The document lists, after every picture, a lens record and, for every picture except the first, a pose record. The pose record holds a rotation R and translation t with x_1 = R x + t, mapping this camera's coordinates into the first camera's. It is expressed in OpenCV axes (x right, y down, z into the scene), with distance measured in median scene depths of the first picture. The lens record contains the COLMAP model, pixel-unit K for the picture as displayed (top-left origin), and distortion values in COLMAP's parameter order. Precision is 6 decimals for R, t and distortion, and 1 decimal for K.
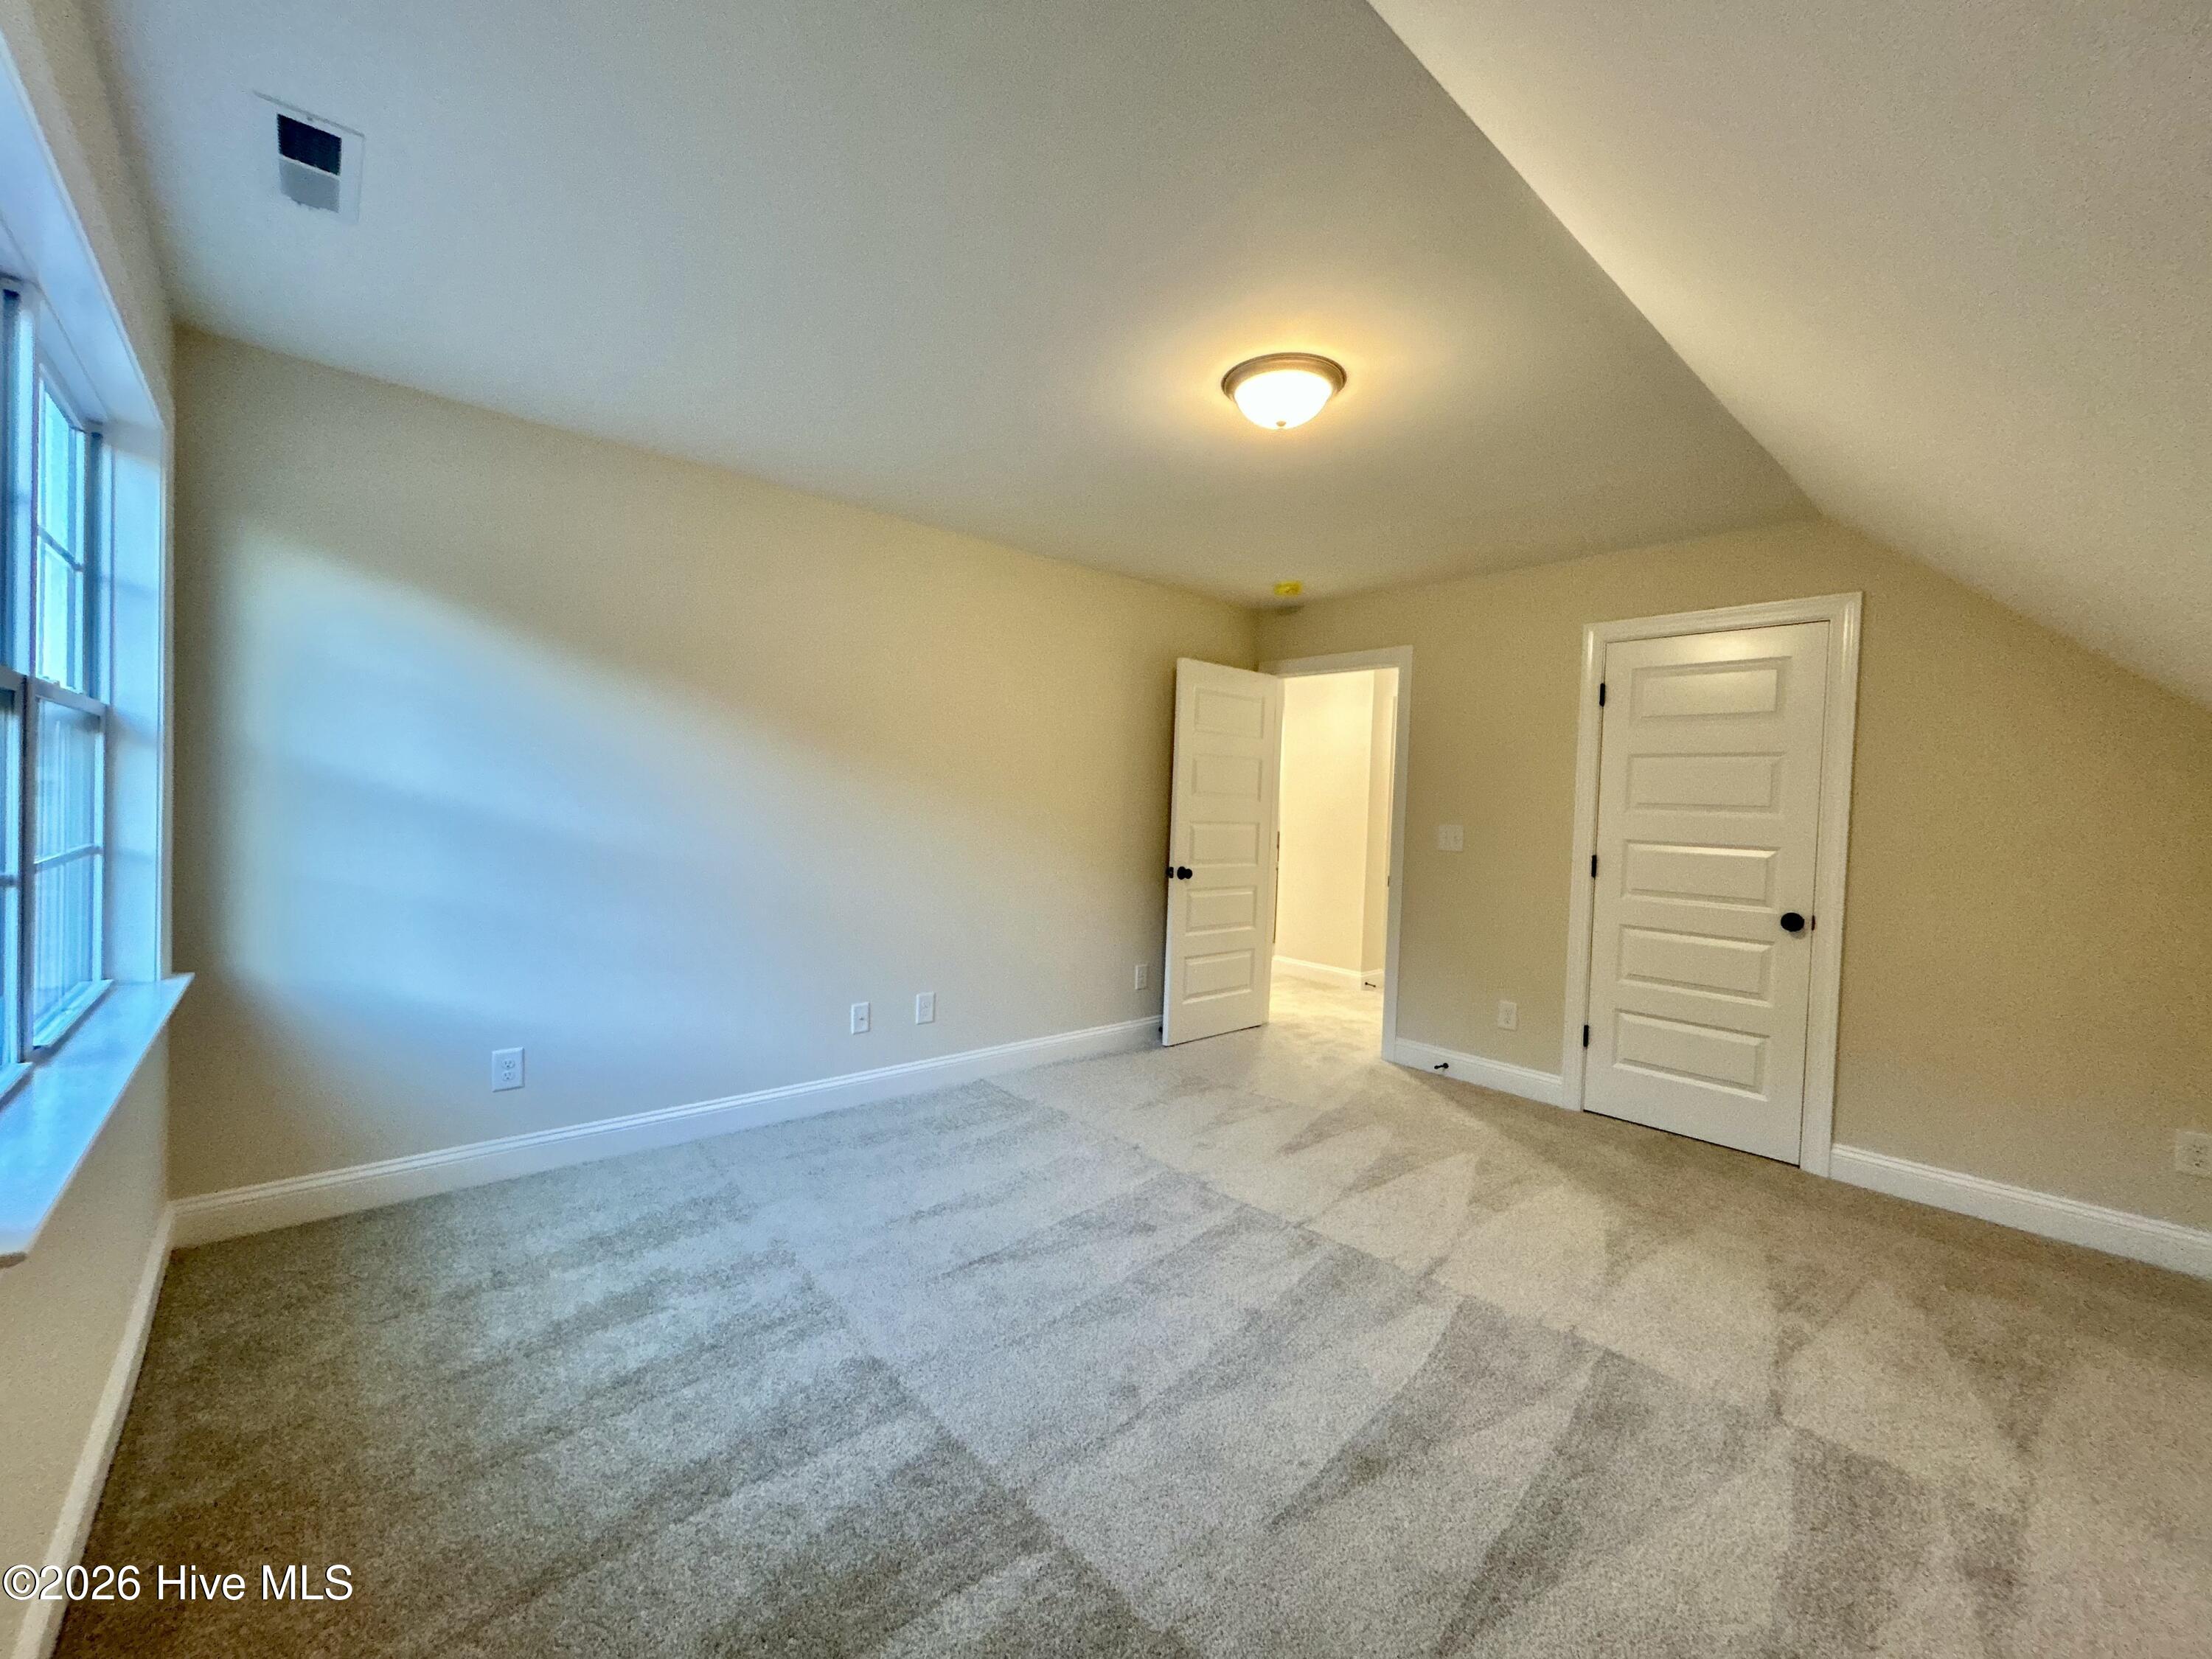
lens RADIAL K [[894.5, 0, 1107.6], [0, 894.5, 826.0], [0, 0, 1]] dist [-0.012856, 0.009370]
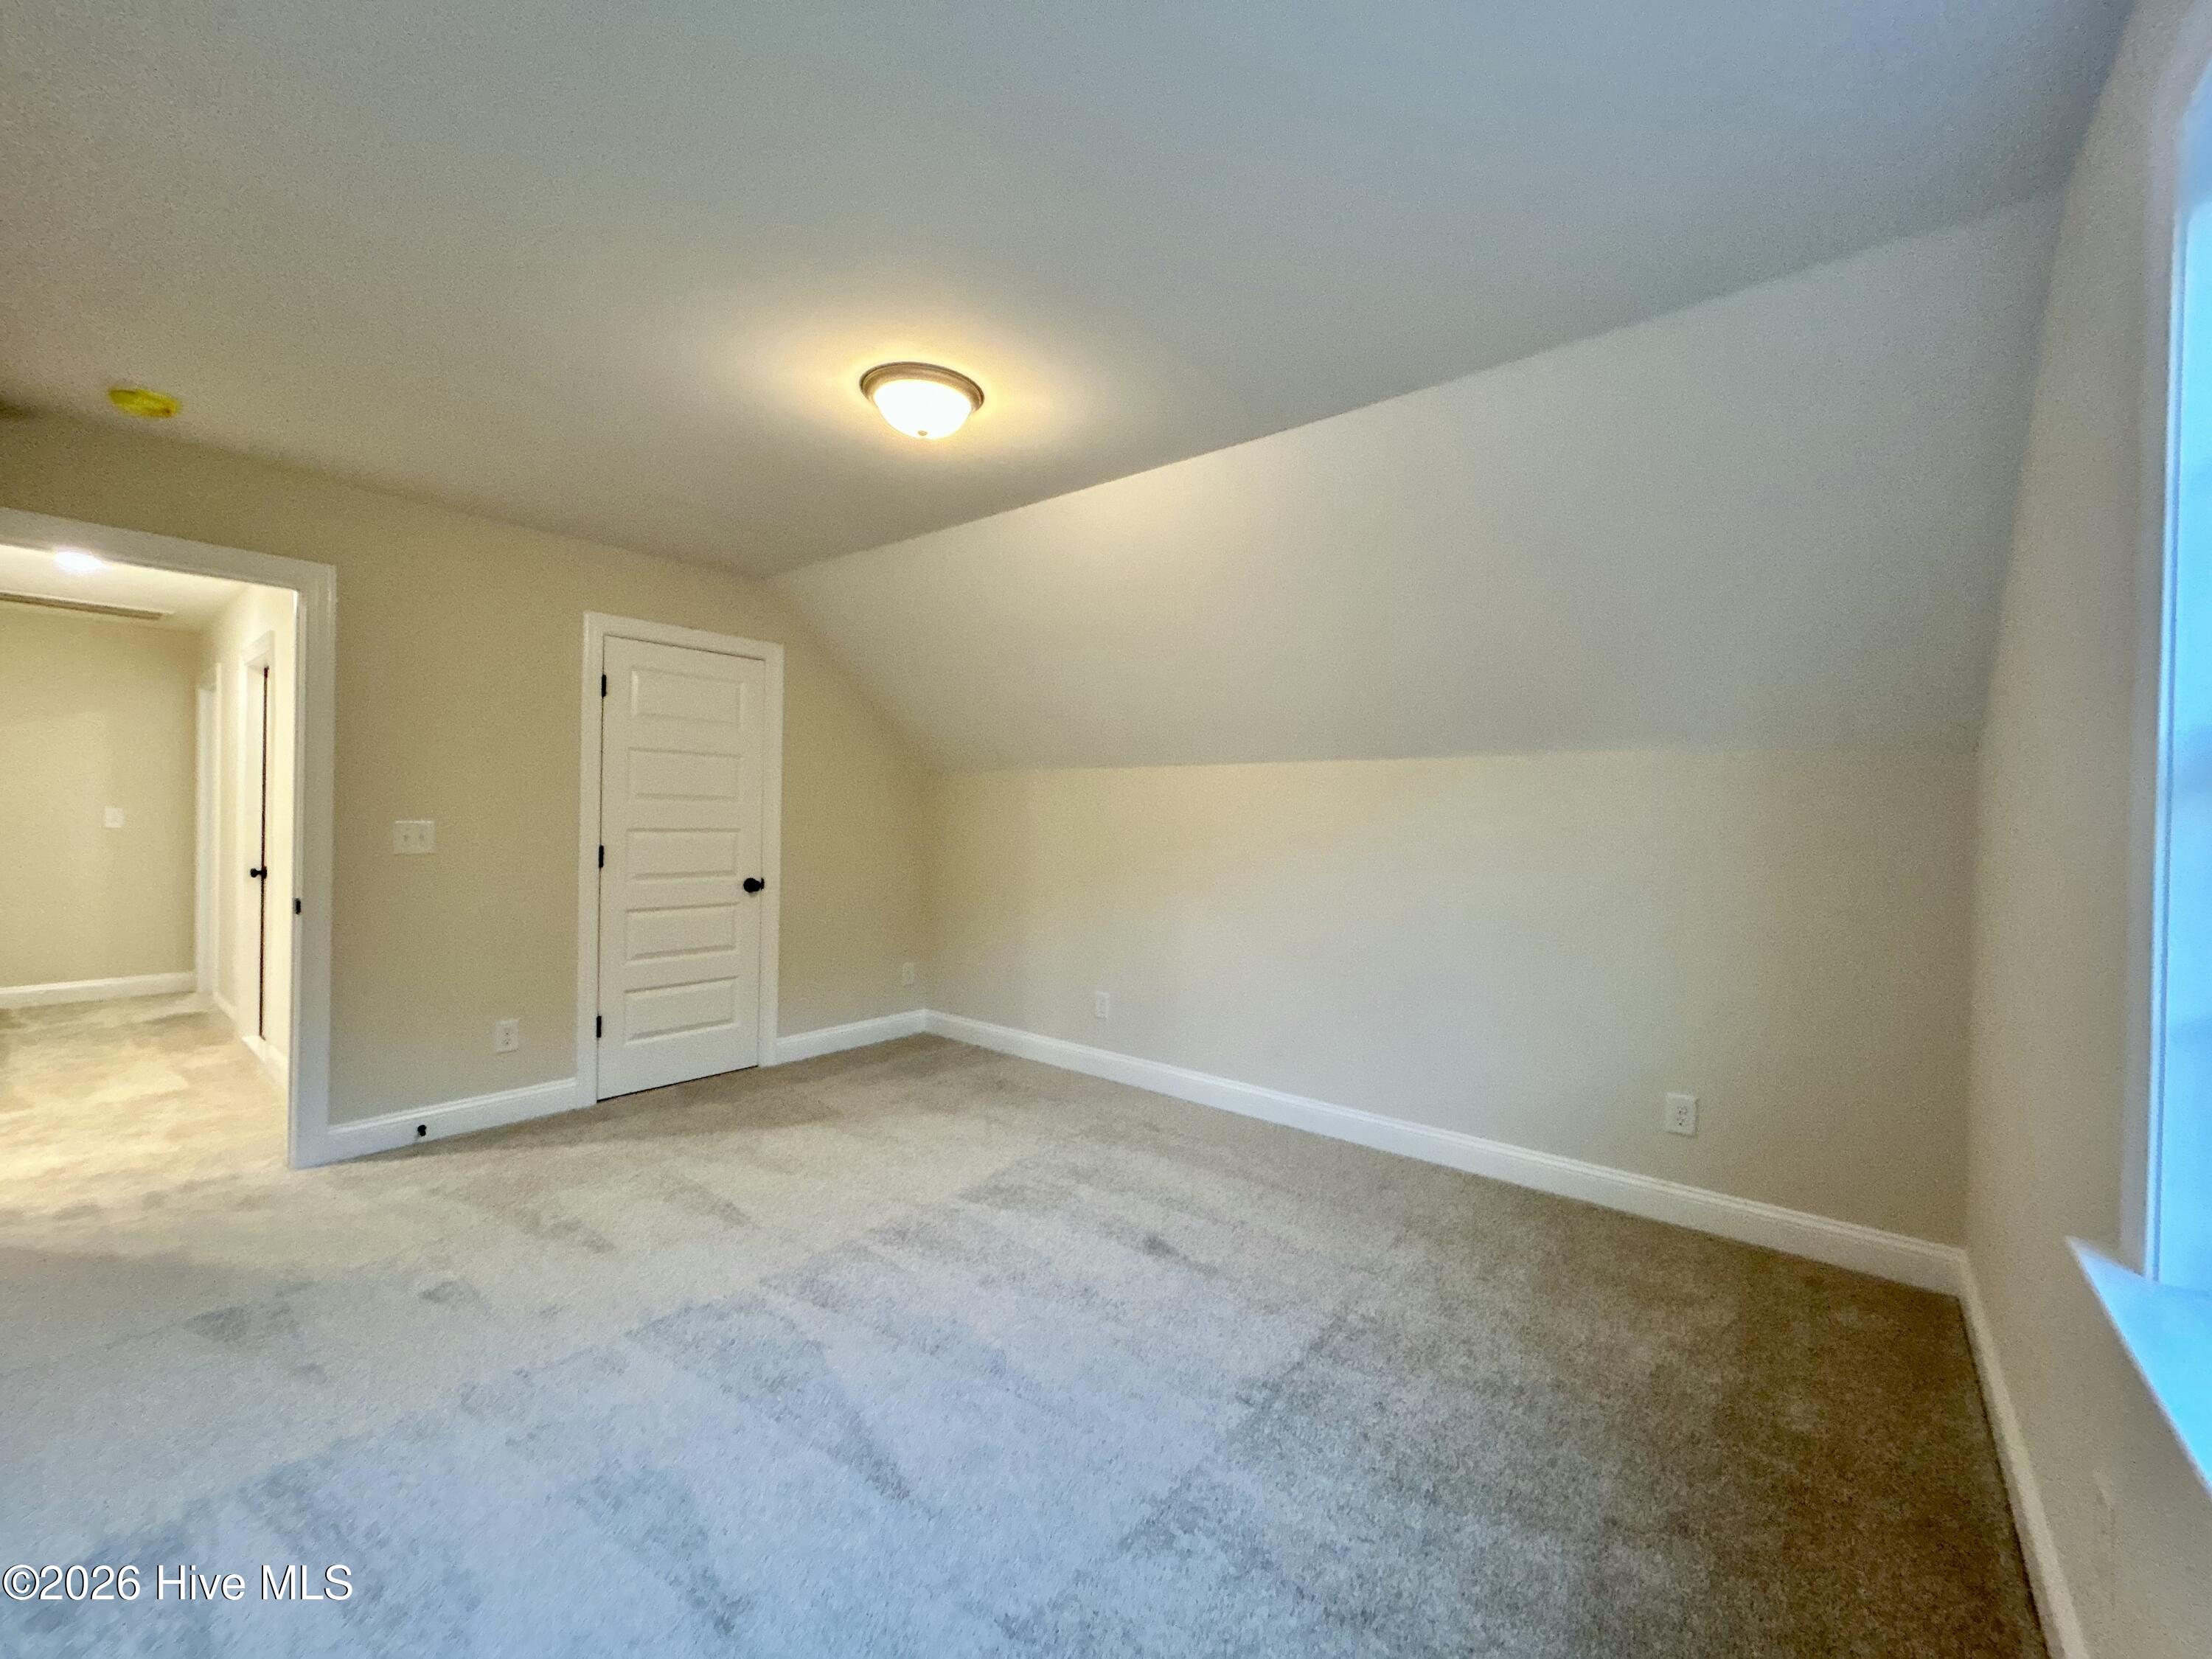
lens RADIAL K [[894.5, 0, 1107.6], [0, 894.5, 826.0], [0, 0, 1]] dist [-0.012856, 0.009370]
pose [[-0.159342, -0.049359, 0.985989, -0.571451], [-0.000260, 0.998751, 0.049956, -0.042902], [-0.987223, 0.007703, -0.159155, 0.640605]]
